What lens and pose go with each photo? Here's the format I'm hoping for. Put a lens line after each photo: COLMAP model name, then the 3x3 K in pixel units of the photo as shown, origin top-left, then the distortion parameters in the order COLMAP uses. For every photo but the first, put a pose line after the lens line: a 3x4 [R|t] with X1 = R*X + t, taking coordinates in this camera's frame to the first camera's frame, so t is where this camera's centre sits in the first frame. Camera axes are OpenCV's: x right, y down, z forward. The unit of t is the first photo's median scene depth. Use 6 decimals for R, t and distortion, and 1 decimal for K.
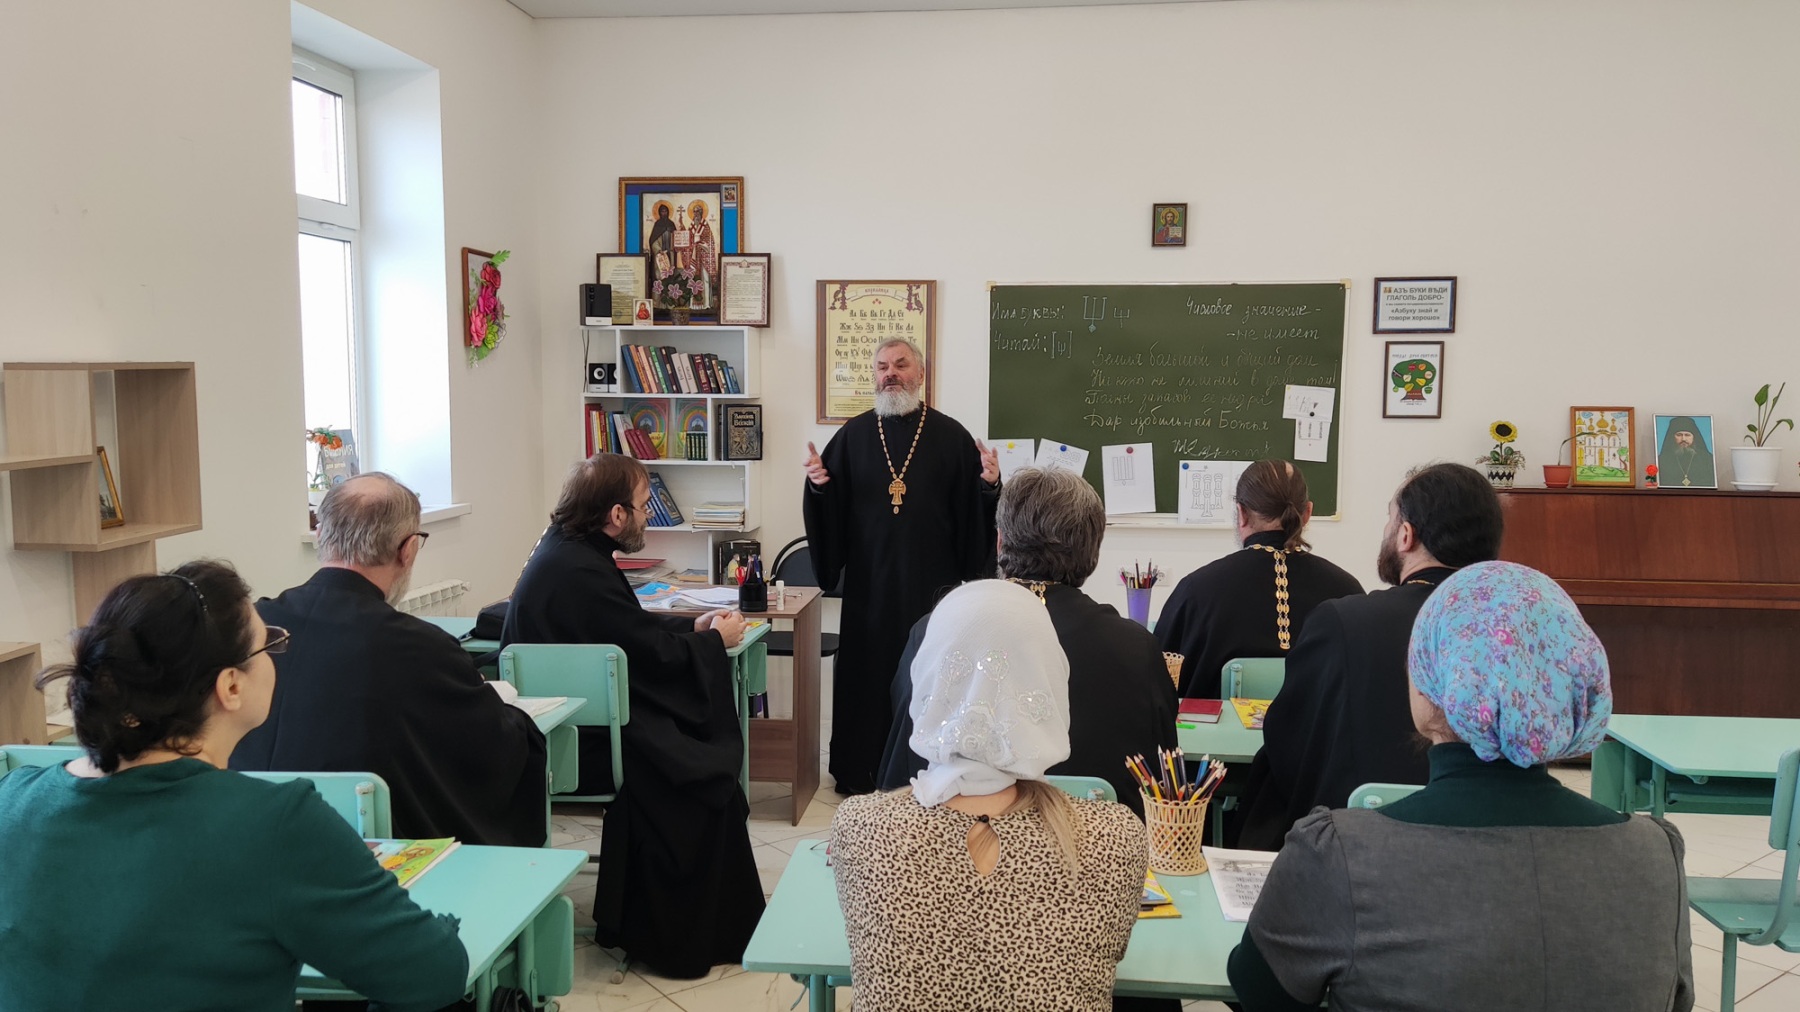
lens RADIAL K [[1370.5, 0, 908.7], [0, 1370.5, 513.0], [0, 0, 1]] dist [0.099627, -0.124755]
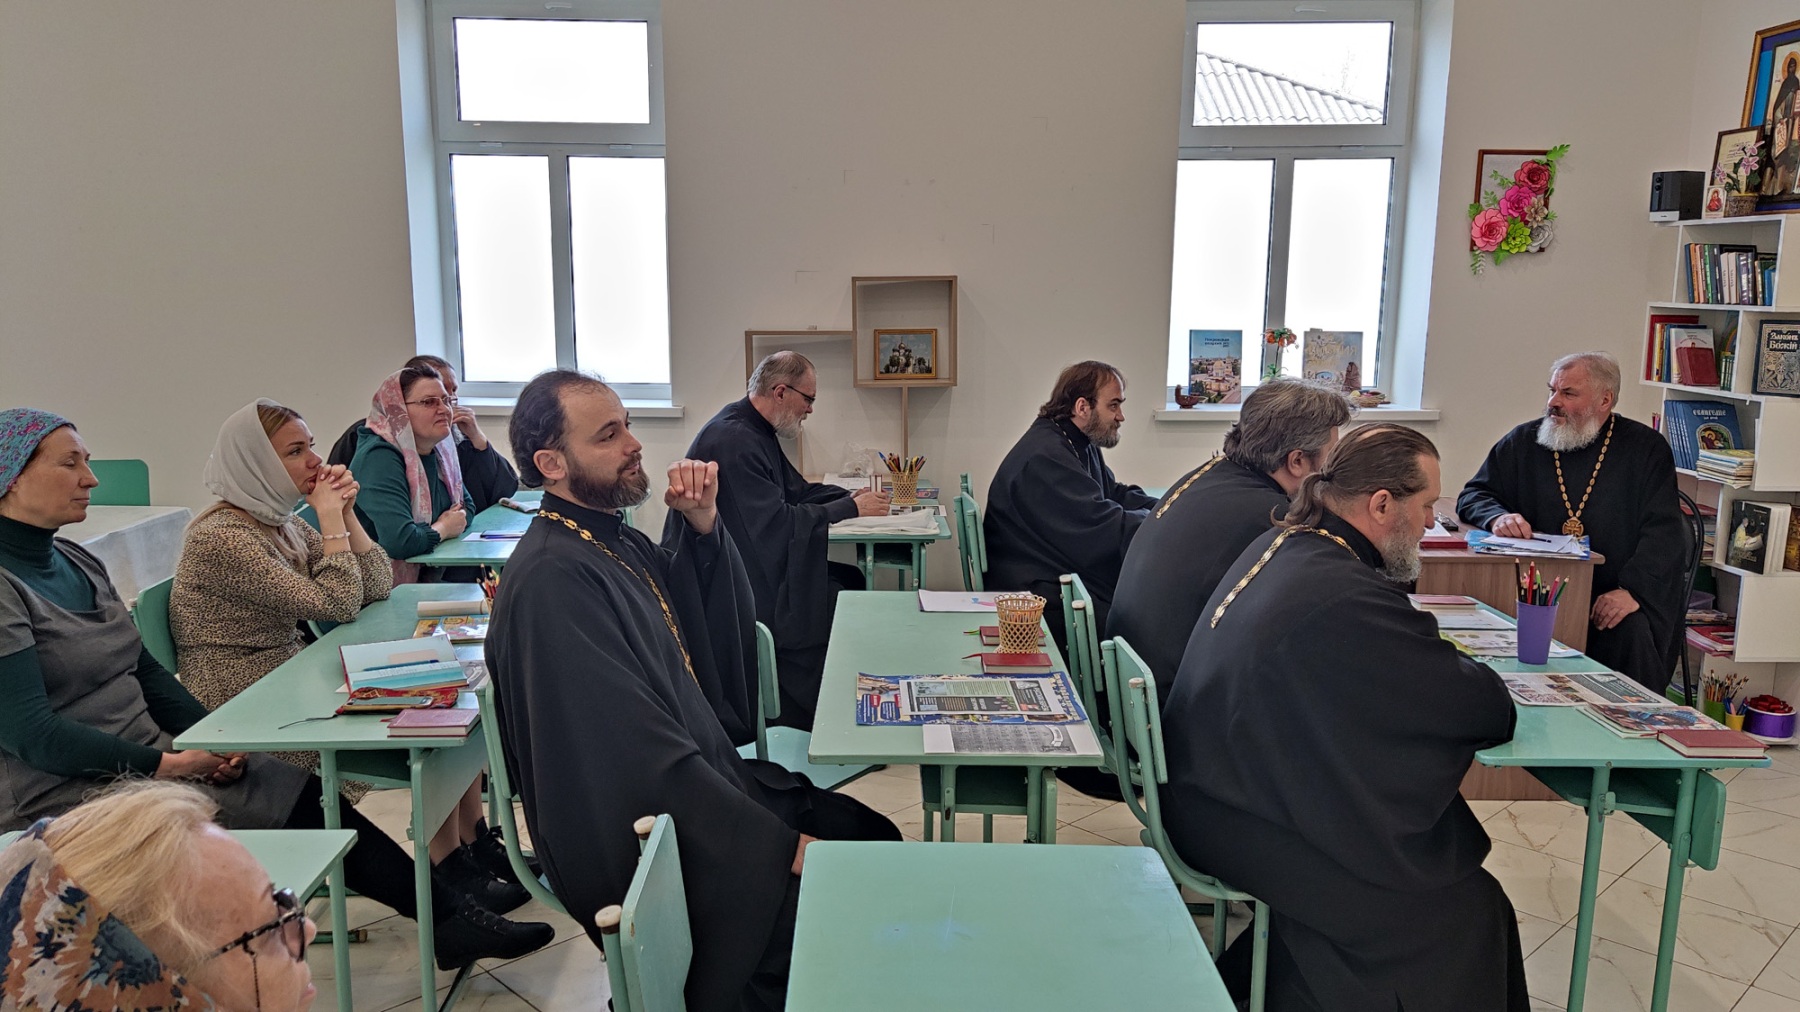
lens RADIAL K [[1413.9, 0, 916.6], [0, 1413.9, 487.7], [0, 0, 1]] dist [0.039766, -0.035451]
pose [[0.142890, 0.148468, -0.978540, 0.582699], [-0.098641, 0.985899, 0.135180, -0.048542], [0.984811, 0.077208, 0.155520, 0.428024]]
